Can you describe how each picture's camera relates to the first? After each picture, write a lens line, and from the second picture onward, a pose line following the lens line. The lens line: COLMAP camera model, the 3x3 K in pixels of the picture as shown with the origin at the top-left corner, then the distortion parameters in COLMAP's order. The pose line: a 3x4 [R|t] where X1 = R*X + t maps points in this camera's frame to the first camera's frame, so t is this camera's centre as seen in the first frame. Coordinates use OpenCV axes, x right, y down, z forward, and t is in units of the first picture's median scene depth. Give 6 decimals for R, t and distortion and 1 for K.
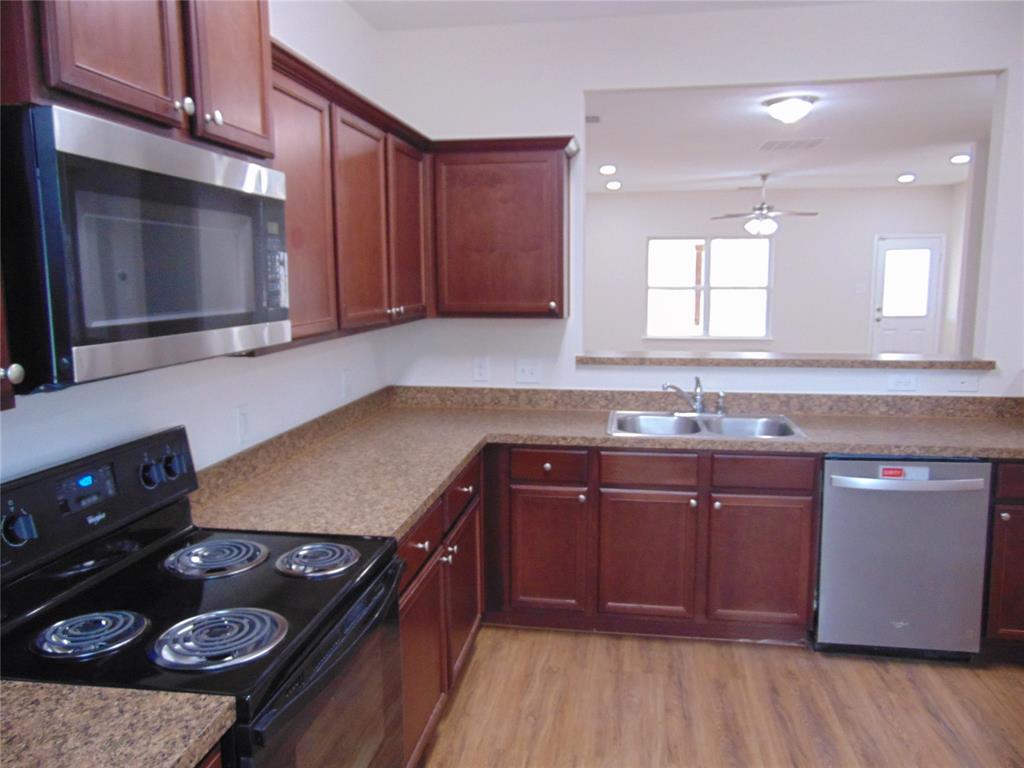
lens RADIAL K [[773.0, 0, 508.9], [0, 773.0, 377.1], [0, 0, 1]] dist [-0.034575, 0.084186]
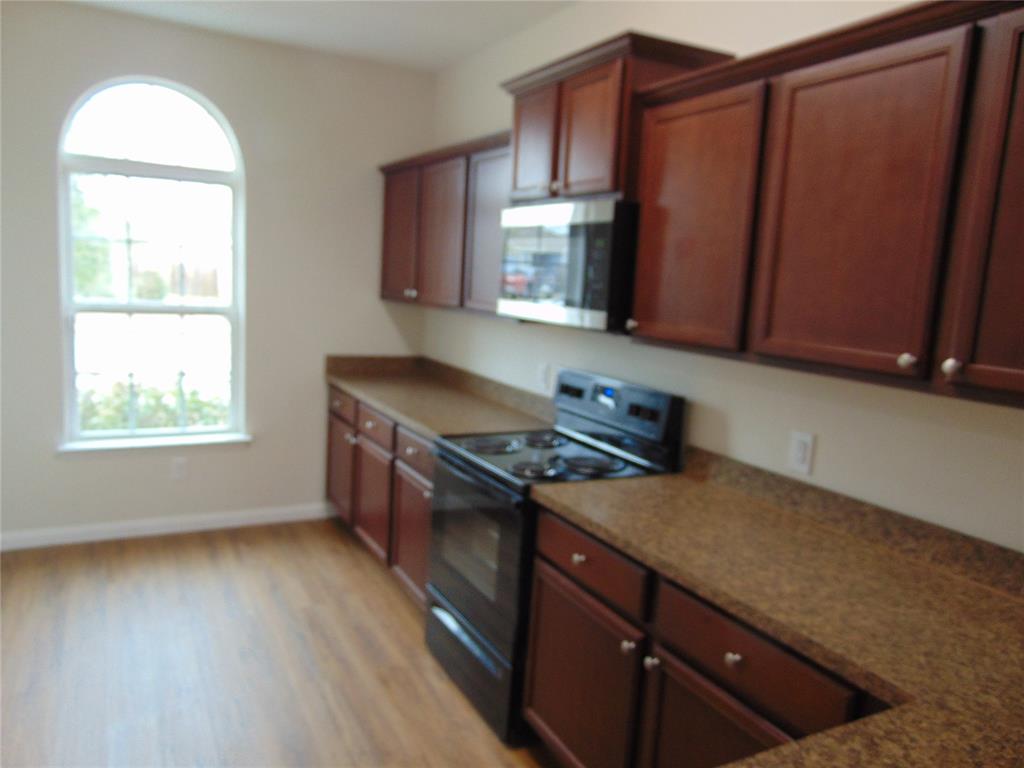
lens RADIAL K [[773.0, 0, 508.9], [0, 773.0, 377.1], [0, 0, 1]] dist [-0.034575, 0.084186]
pose [[-0.797369, 0.044644, -0.601839, 0.338527], [-0.125088, 0.963376, 0.237191, -0.139947], [0.590386, 0.264412, -0.762582, 1.037787]]
